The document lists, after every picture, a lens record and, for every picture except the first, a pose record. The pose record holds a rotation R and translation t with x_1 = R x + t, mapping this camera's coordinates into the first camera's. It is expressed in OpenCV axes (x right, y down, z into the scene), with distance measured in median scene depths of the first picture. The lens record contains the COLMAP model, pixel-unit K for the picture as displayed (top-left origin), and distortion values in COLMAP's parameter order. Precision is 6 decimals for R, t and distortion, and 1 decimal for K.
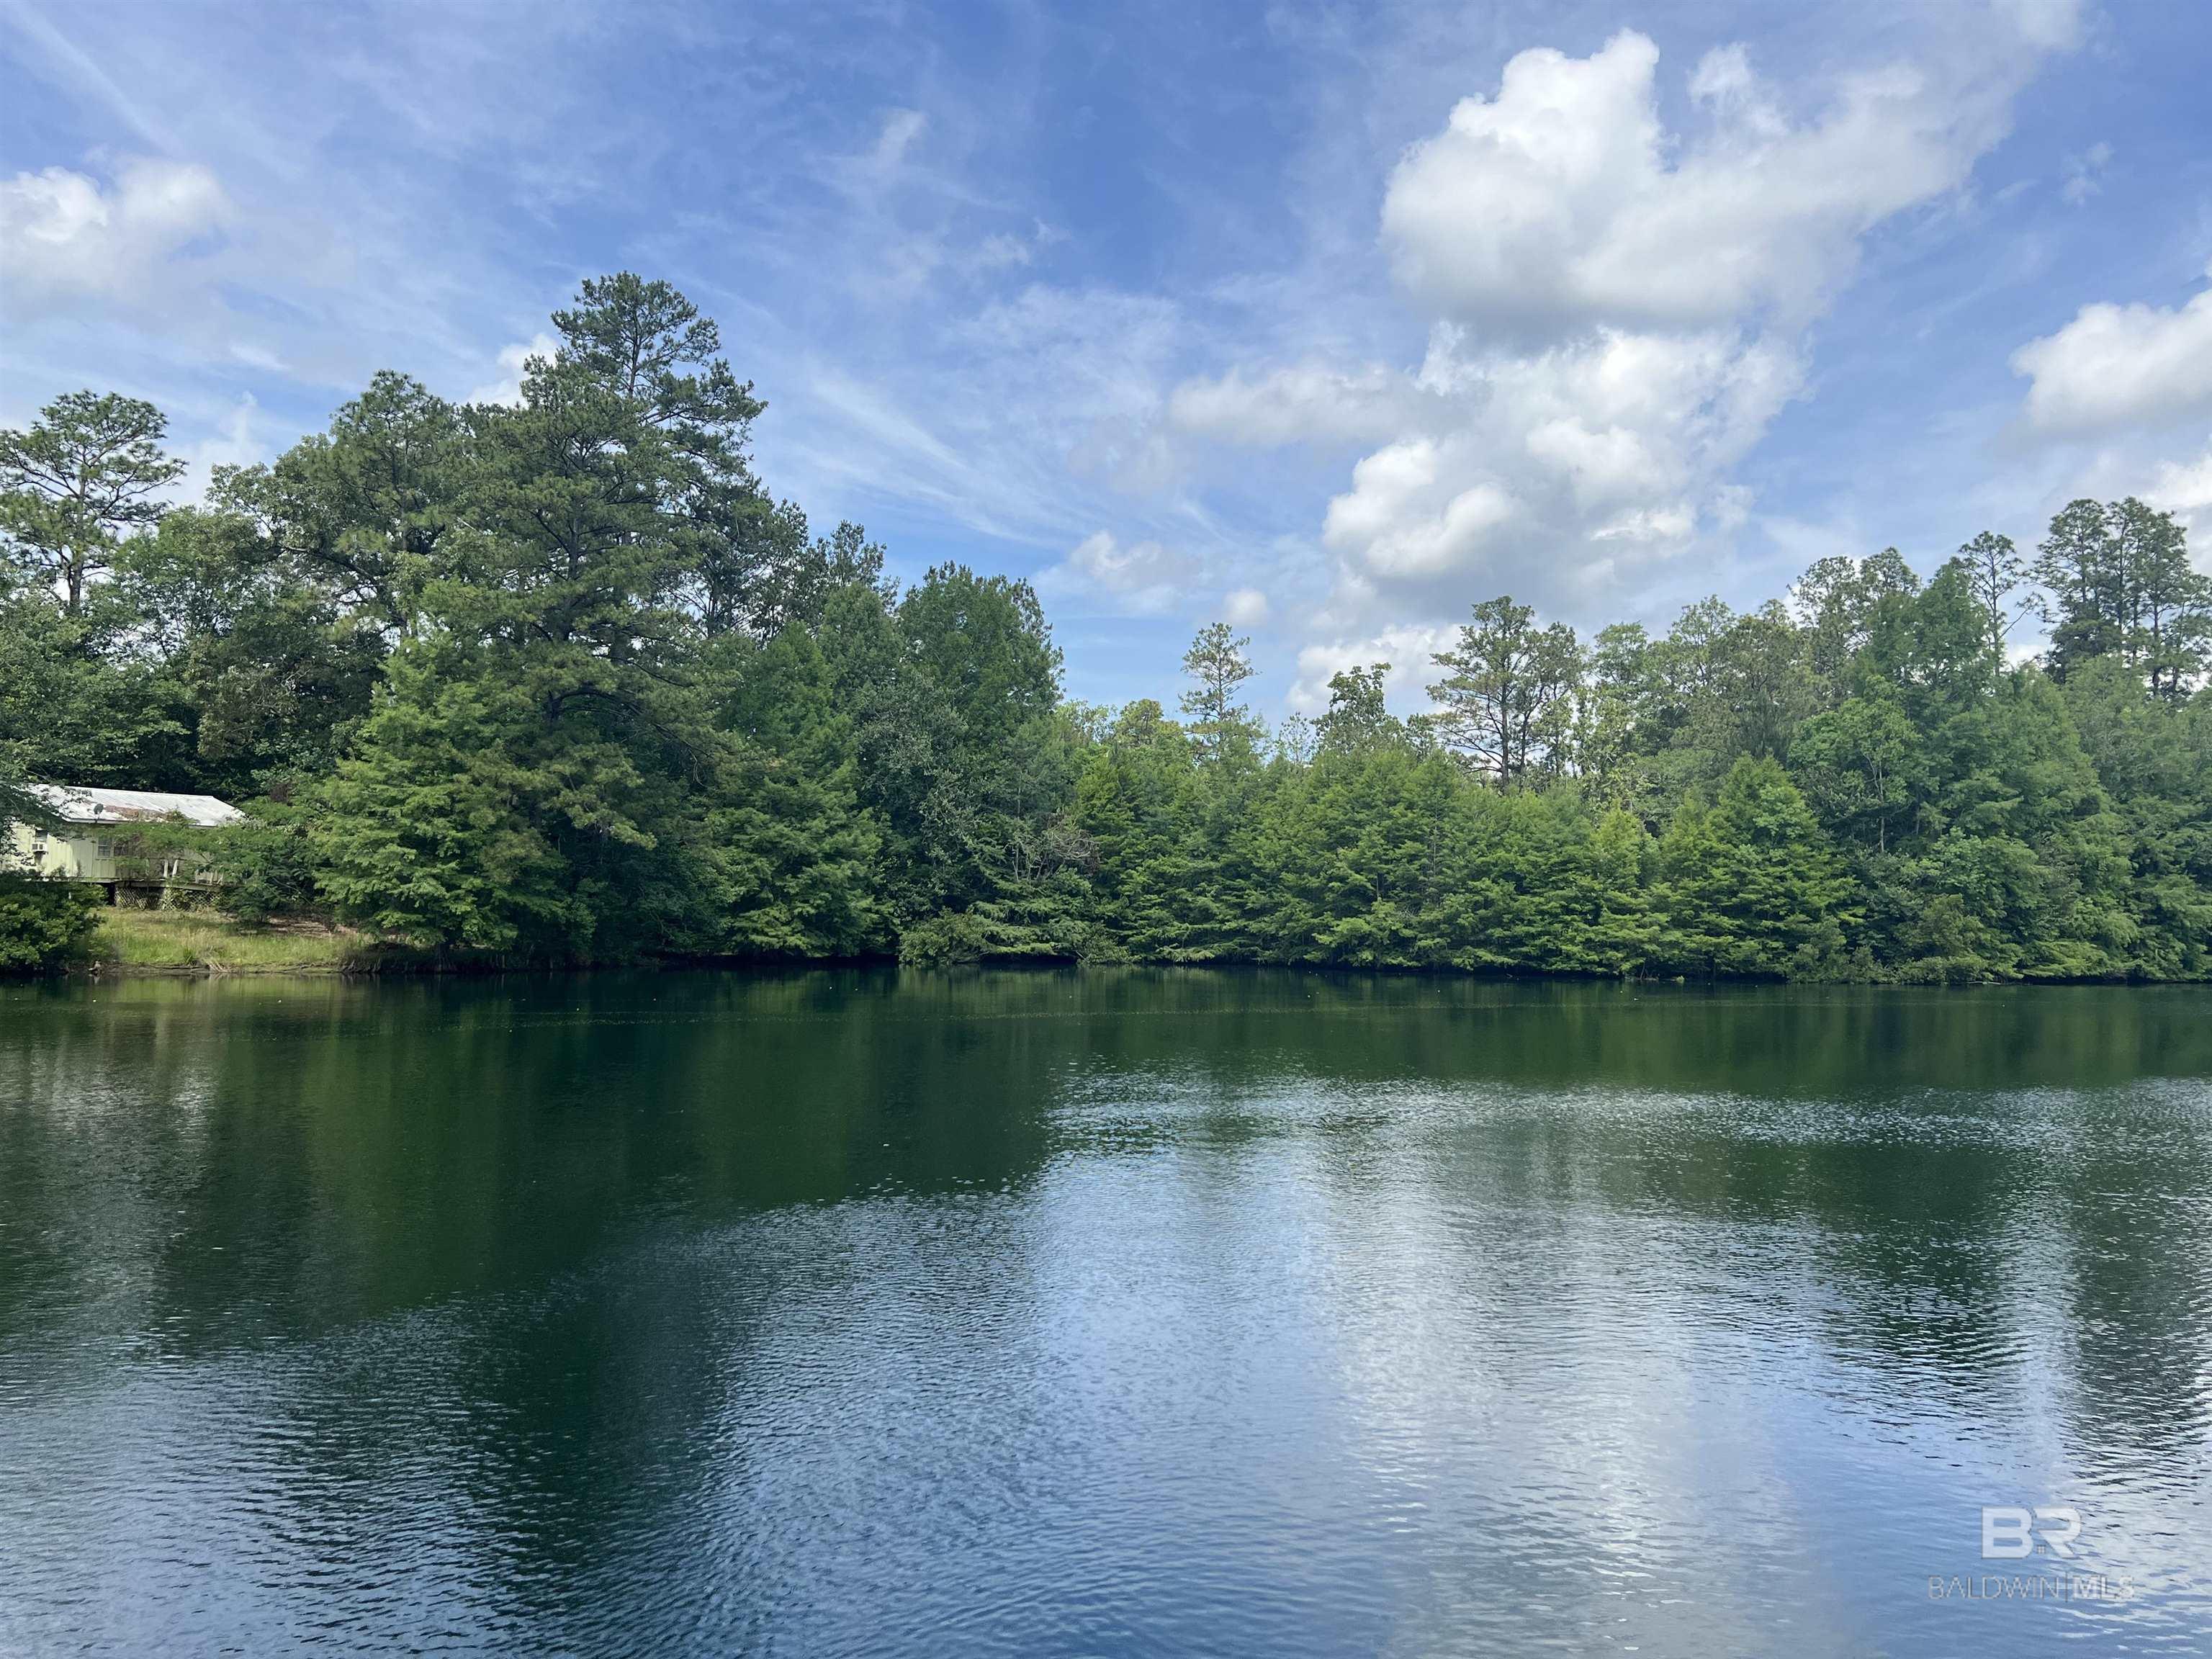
lens RADIAL K [[1630.7, 0, 1117.0], [0, 1630.7, 854.2], [0, 0, 1]] dist [0.053606, -0.076317]
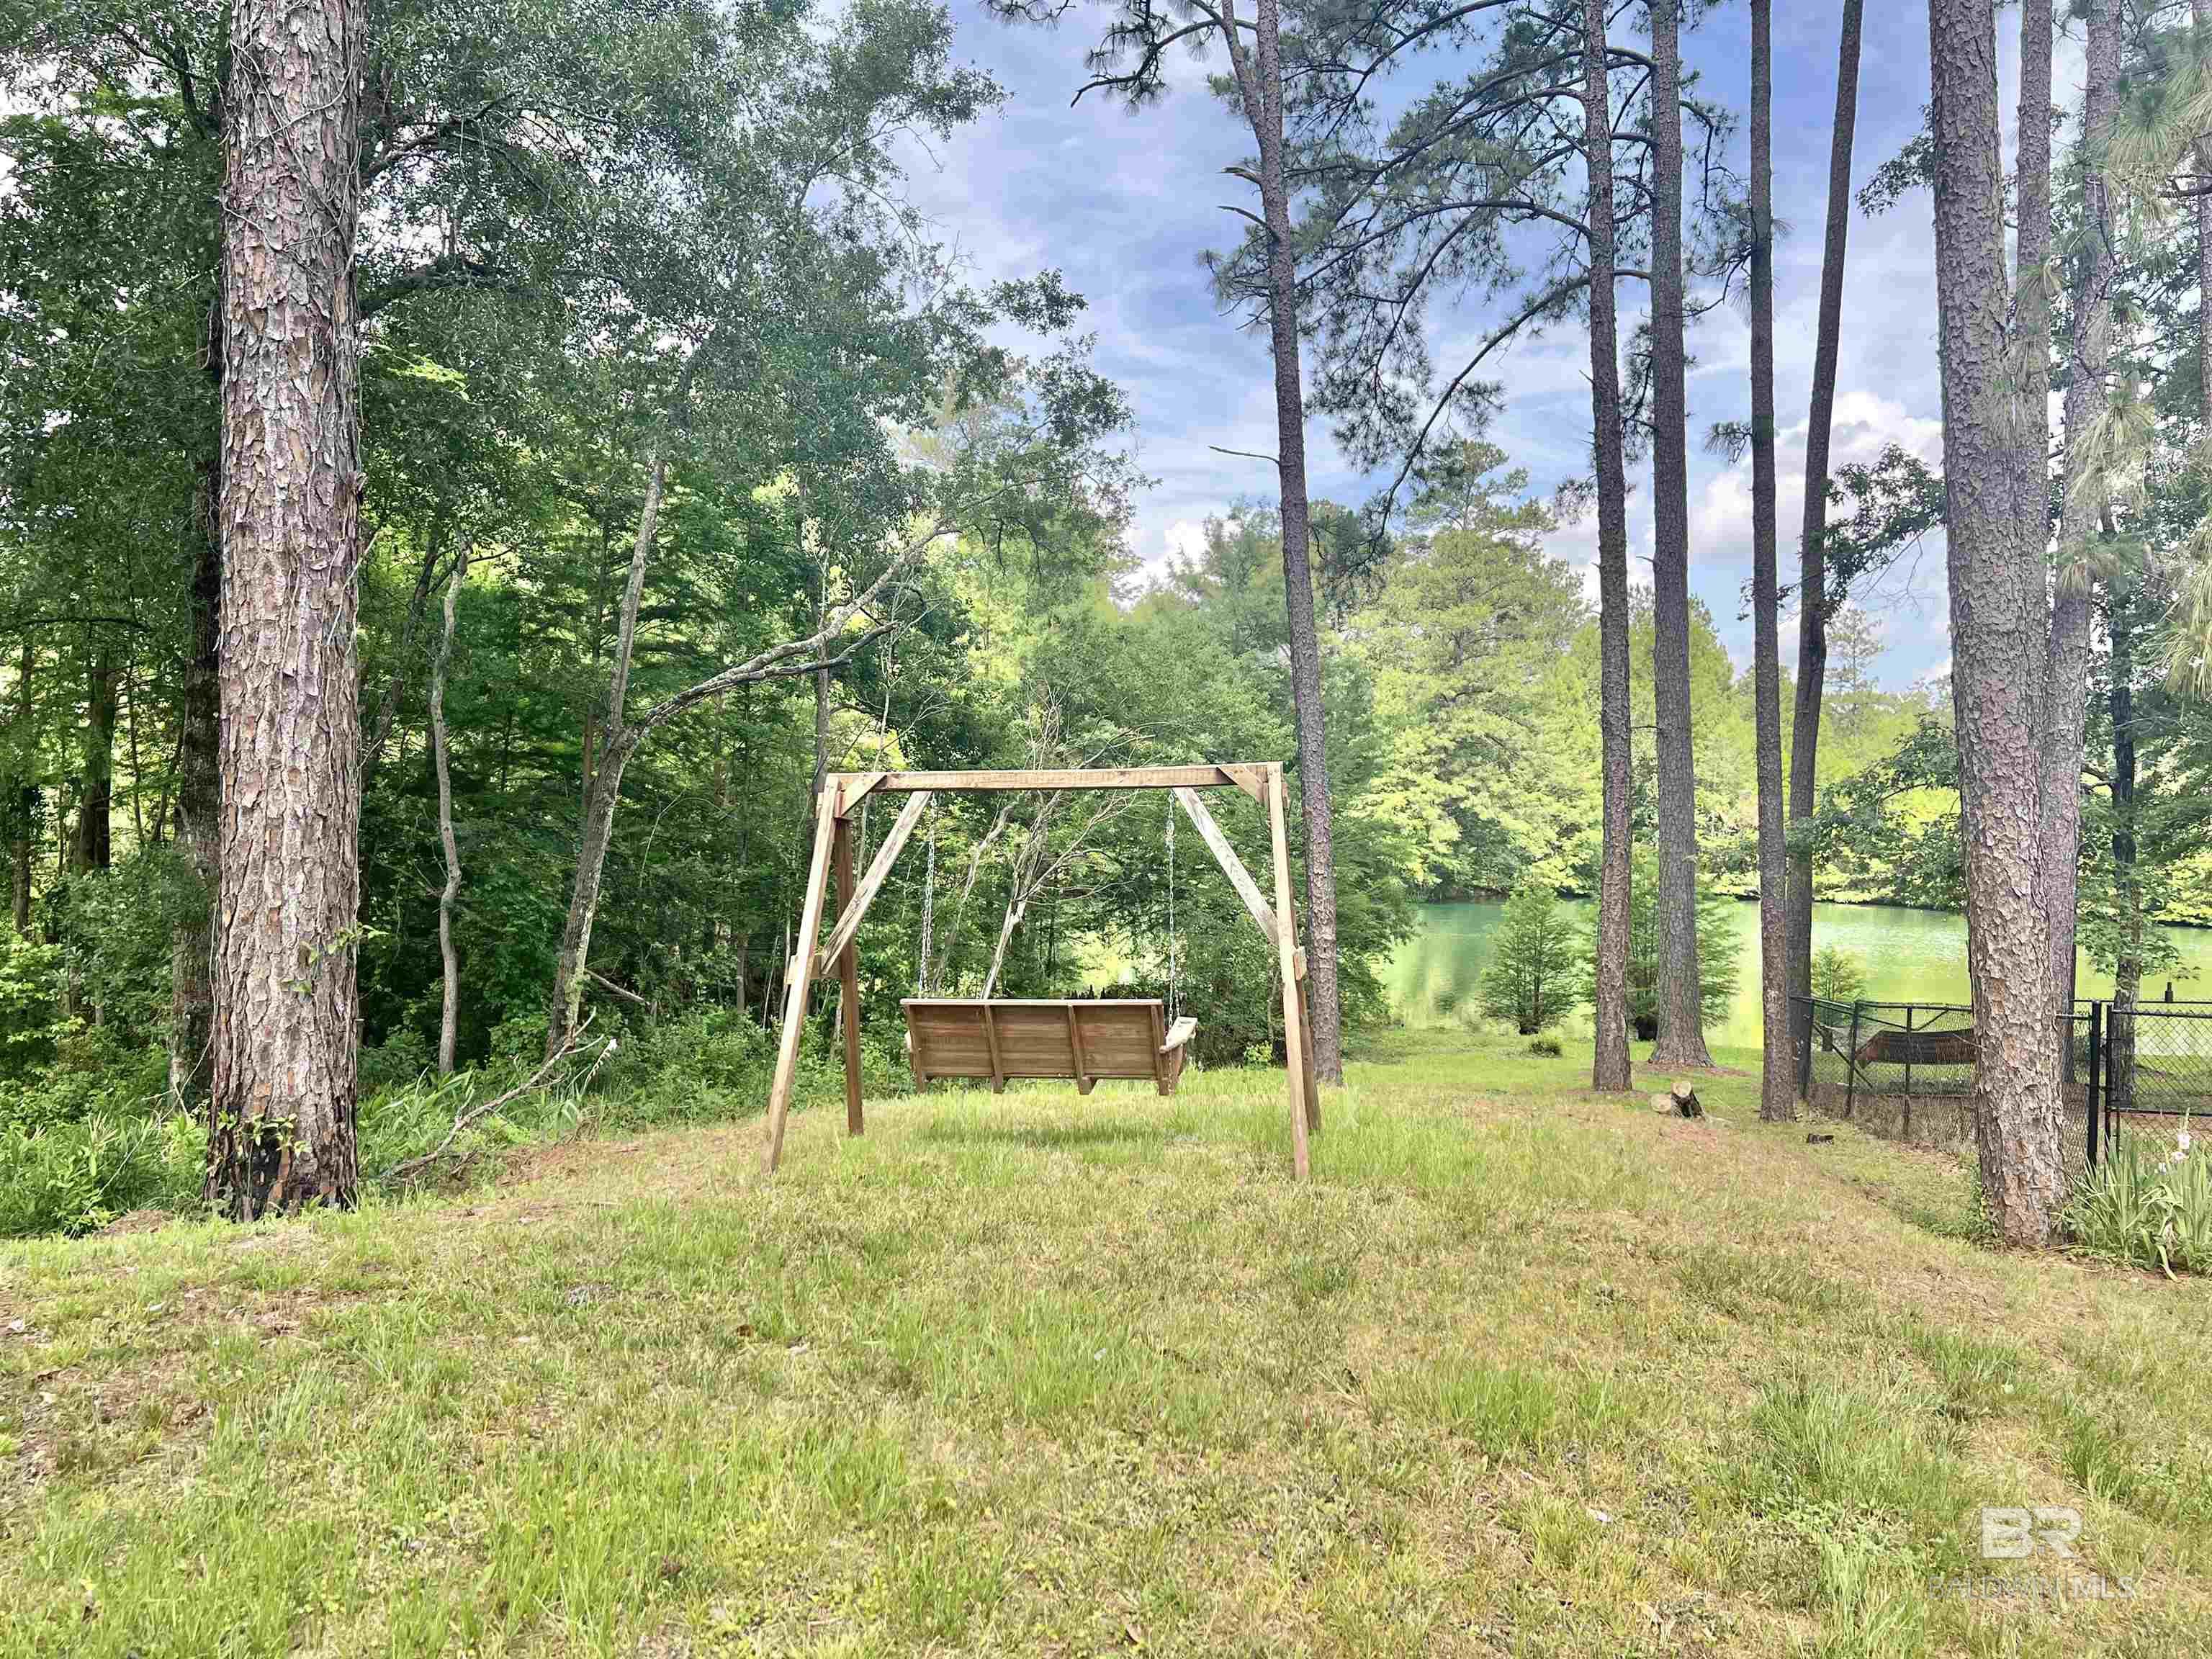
lens RADIAL K [[1658.5, 0, 1112.8], [0, 1658.5, 828.6], [0, 0, 1]] dist [0.074587, -0.091833]
pose [[0.954295, 0.015245, -0.298476, -0.138548], [-0.001014, 0.998858, 0.047776, -0.066979], [0.298863, -0.045290, 0.953221, -0.563096]]
